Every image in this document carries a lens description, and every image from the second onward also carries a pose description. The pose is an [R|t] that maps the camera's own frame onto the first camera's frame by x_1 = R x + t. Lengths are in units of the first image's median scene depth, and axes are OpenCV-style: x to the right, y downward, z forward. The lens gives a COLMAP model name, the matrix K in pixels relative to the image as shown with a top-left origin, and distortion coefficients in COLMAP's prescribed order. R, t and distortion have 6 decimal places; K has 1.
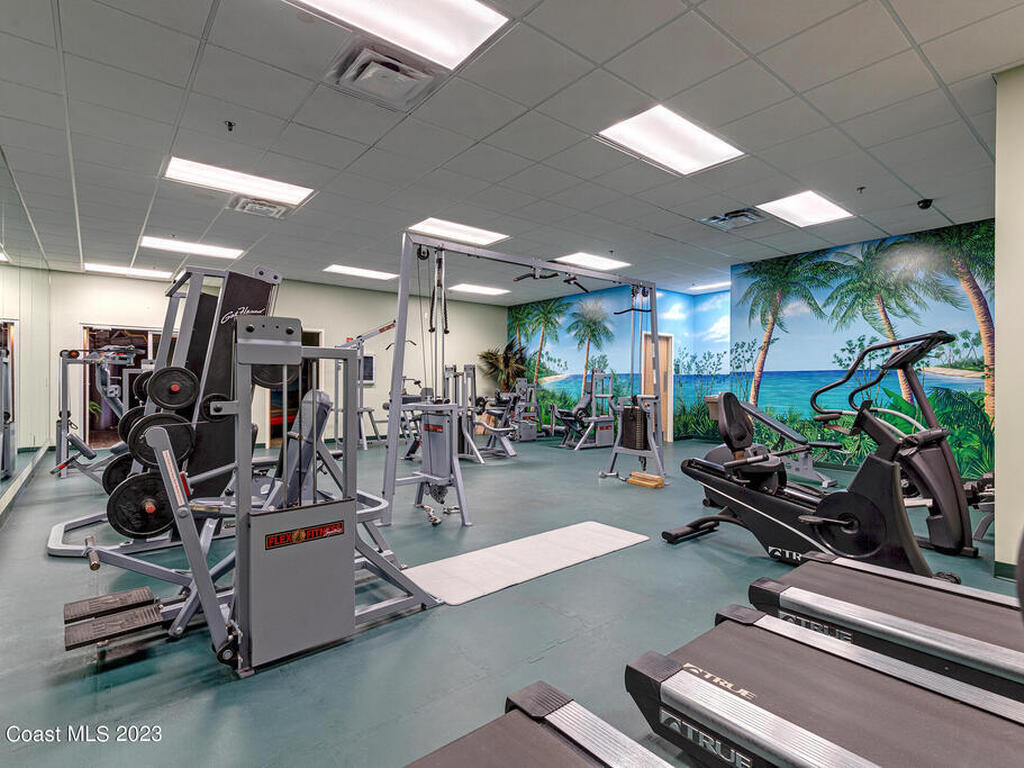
lens RADIAL K [[516.2, 0, 512.4], [0, 516.2, 382.4], [0, 0, 1]] dist [0.029247, 0.000791]
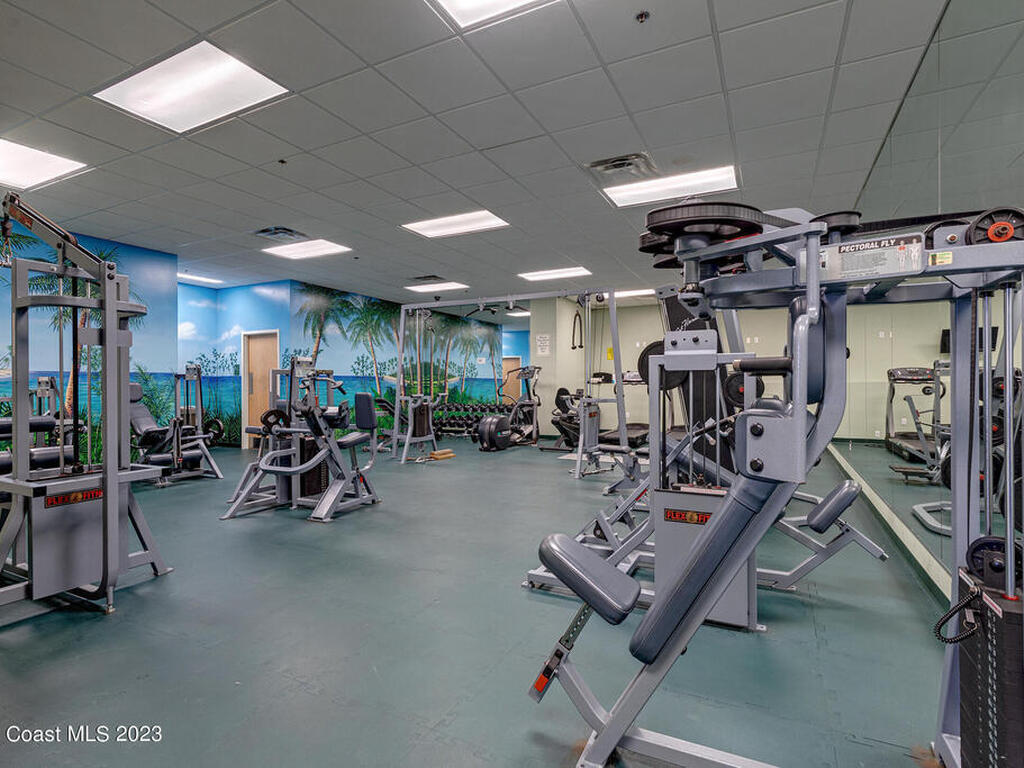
lens RADIAL K [[516.2, 0, 512.3], [0, 516.2, 385.6], [0, 0, 1]] dist [0.029247, 0.000791]
pose [[-0.402059, -0.002470, 0.915611, -0.899367], [0.002766, 0.999989, 0.003912, -0.000246], [-0.915610, 0.004106, -0.402047, 1.153816]]
